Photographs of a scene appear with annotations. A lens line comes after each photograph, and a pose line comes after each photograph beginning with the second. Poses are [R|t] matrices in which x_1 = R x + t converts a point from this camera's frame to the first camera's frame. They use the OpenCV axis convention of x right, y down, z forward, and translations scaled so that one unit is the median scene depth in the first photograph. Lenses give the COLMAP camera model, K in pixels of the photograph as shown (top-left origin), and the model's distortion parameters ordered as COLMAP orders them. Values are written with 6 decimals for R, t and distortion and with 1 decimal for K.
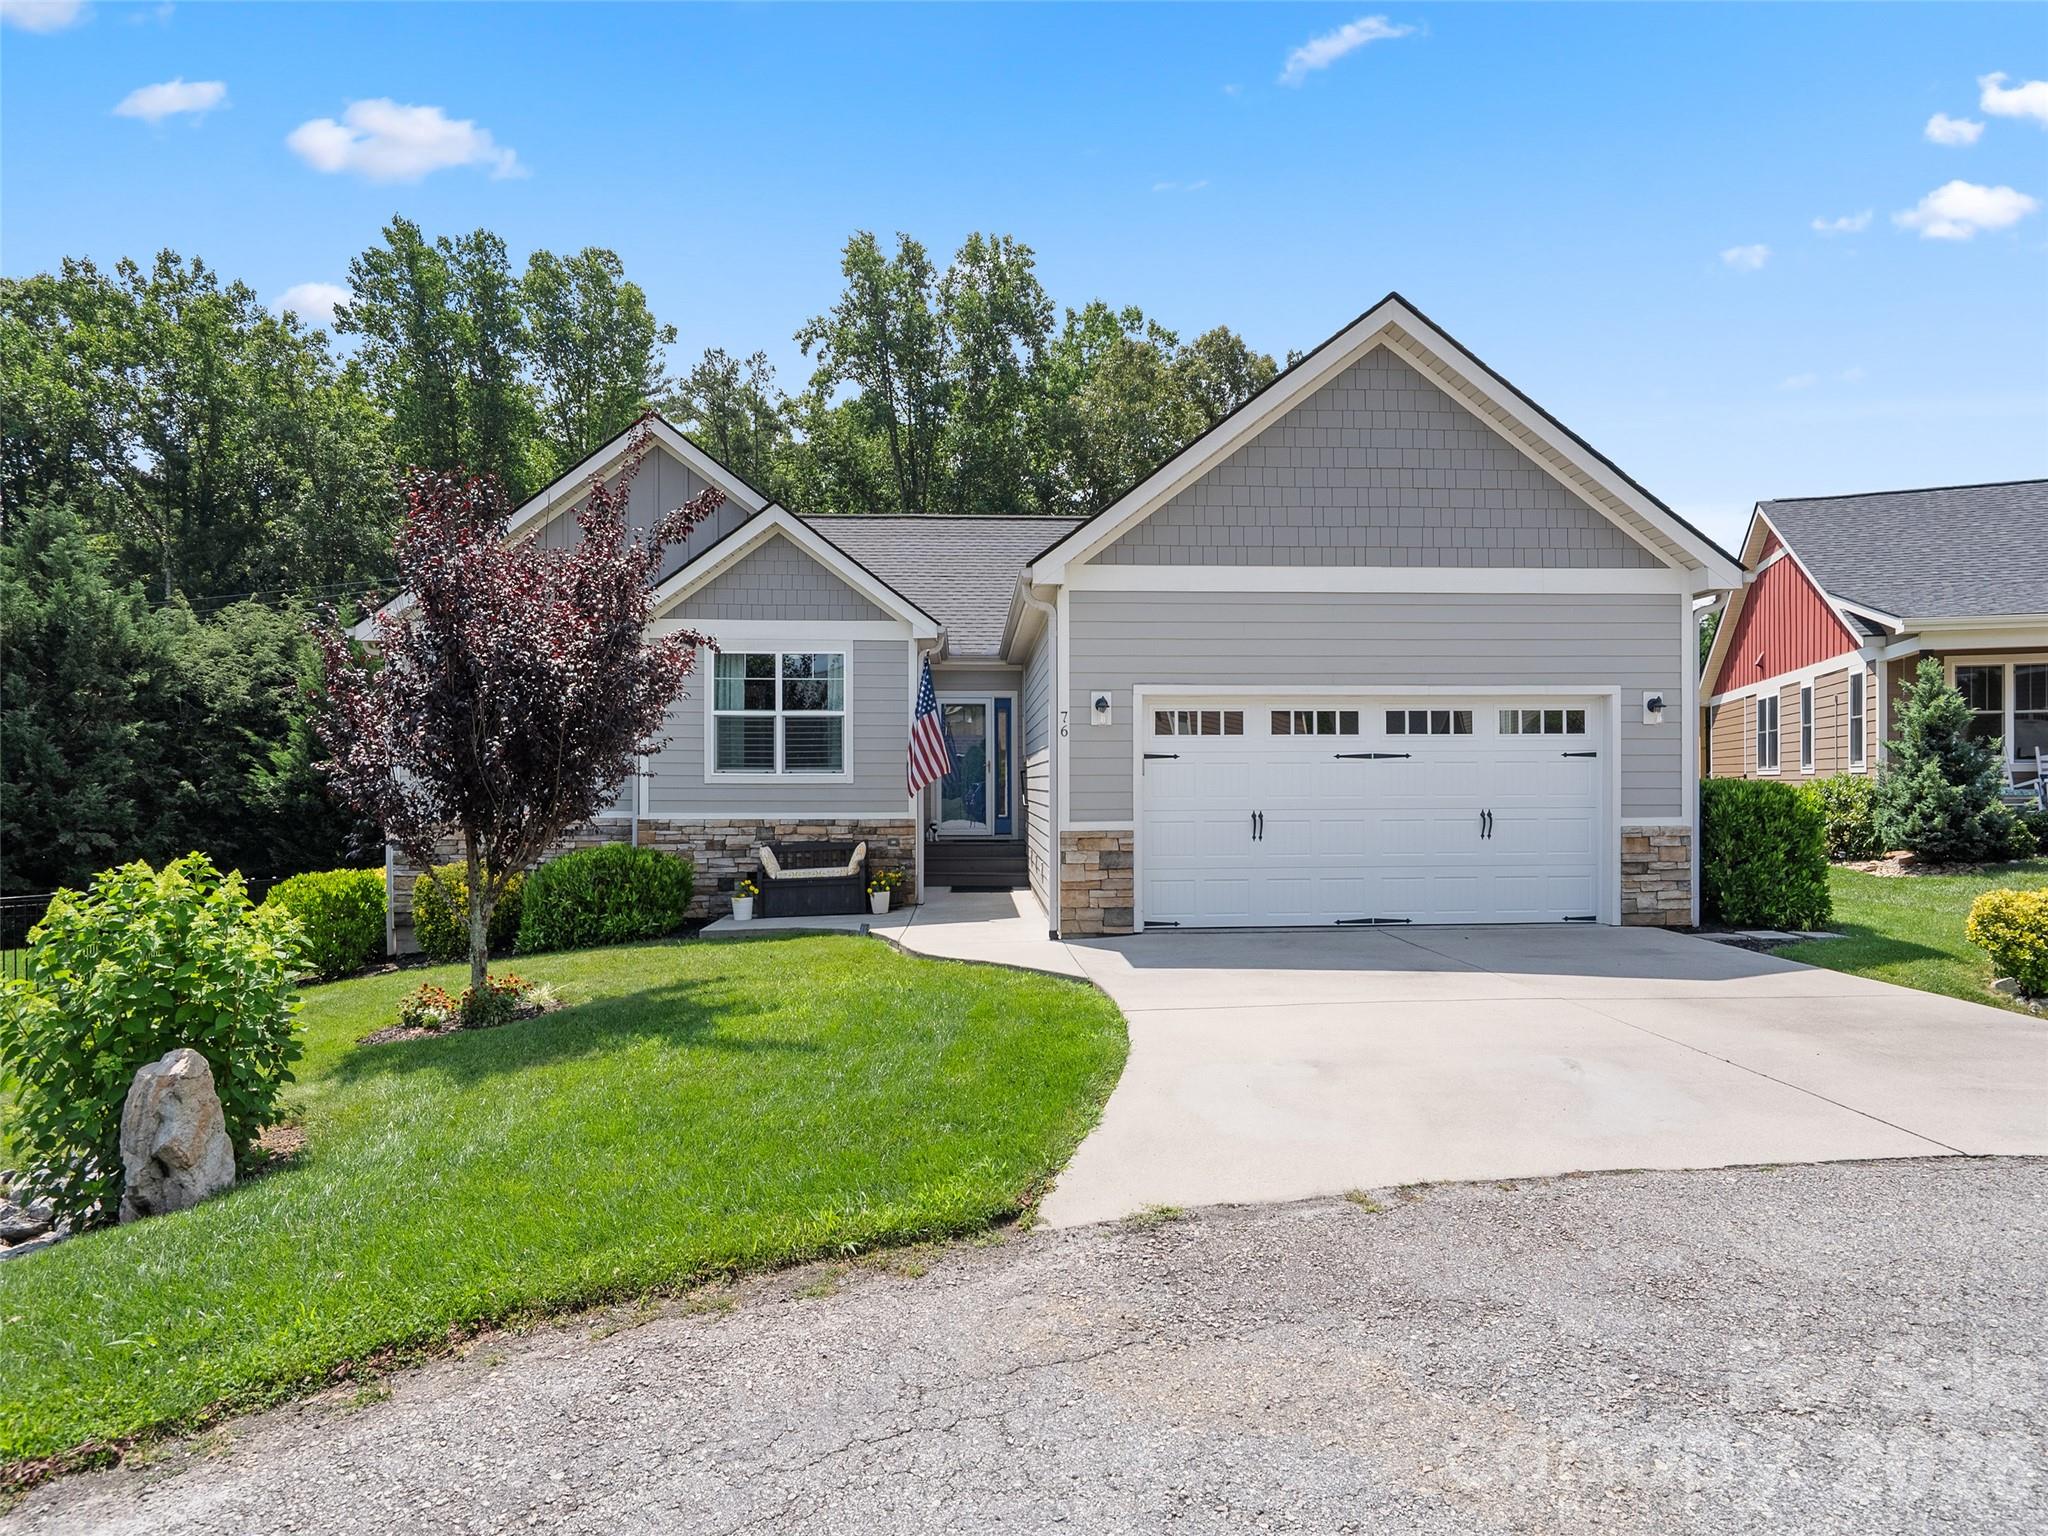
lens RADIAL K [[1128.7, 0, 1053.7], [0, 1128.7, 786.9], [0, 0, 1]] dist [-0.010873, 0.000209]
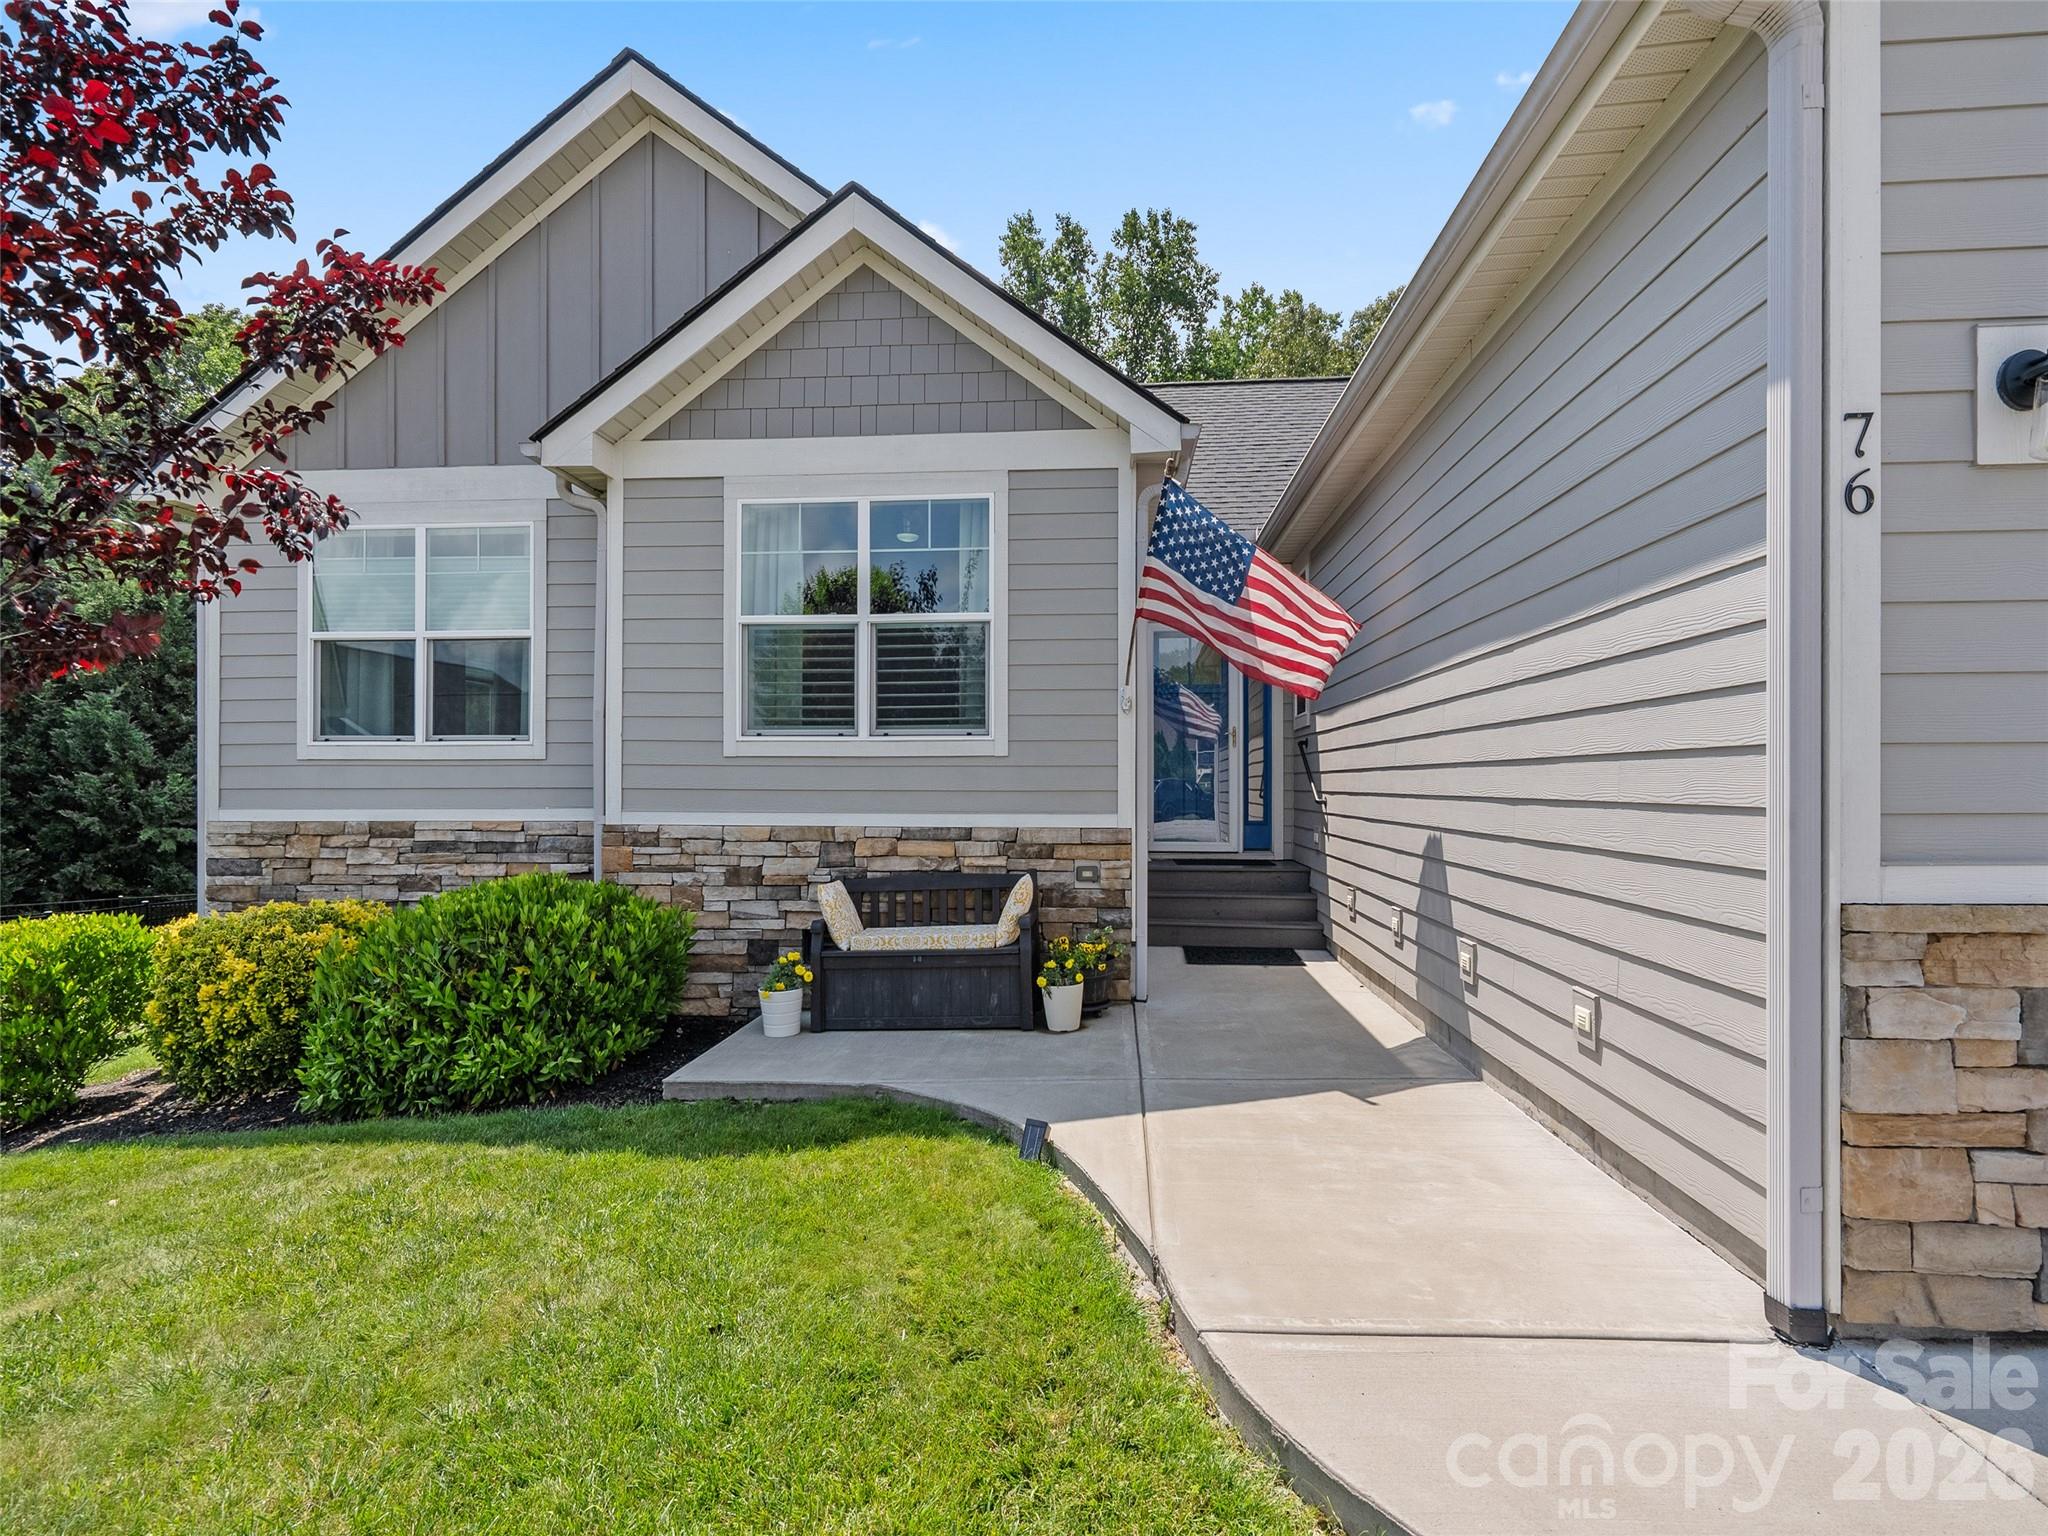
lens RADIAL K [[1021.4, 0, 1022.4], [0, 1021.4, 769.9], [0, 0, 1]] dist [-0.029316, -0.000182]
pose [[0.986745, -0.001139, -0.162272, -0.098465], [-0.001402, 0.999878, -0.015547, 0.010358], [0.162270, 0.015568, 0.986624, 0.559011]]
